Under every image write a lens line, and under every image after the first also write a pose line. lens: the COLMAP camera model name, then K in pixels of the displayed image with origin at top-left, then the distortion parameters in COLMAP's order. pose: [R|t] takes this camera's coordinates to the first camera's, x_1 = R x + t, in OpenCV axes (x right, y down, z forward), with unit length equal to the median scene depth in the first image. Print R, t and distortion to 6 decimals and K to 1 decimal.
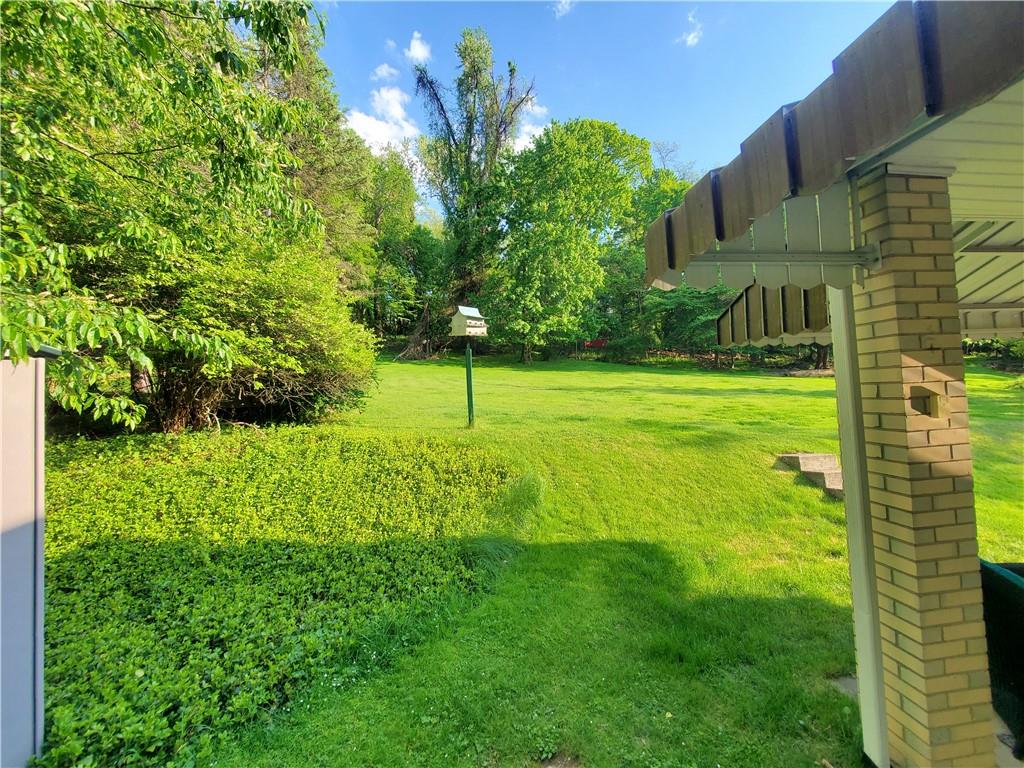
lens RADIAL K [[407.2, 0, 507.9], [0, 407.2, 380.0], [0, 0, 1]] dist [-0.003414, -0.000239]
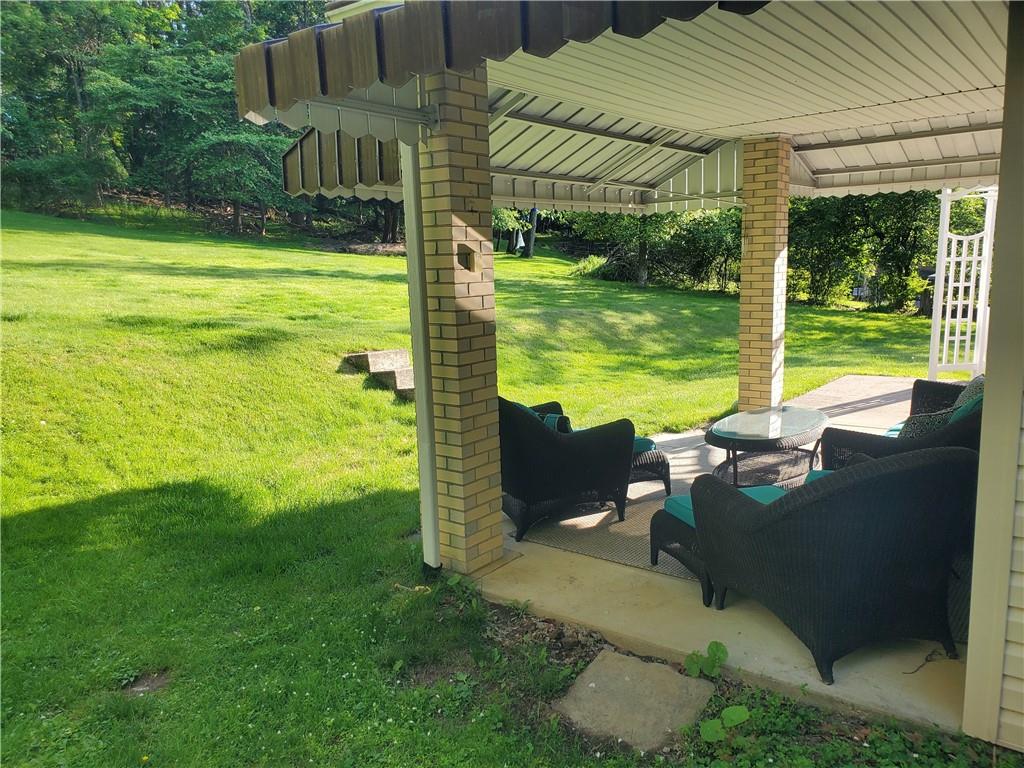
lens RADIAL K [[791.9, 0, 517.8], [0, 791.9, 391.2], [0, 0, 1]] dist [0.044630, -0.046340]
pose [[0.685424, -0.095712, 0.721826, -0.183982], [-0.025867, 0.987497, 0.155502, 0.025546], [-0.727684, -0.125257, 0.674378, -0.230927]]
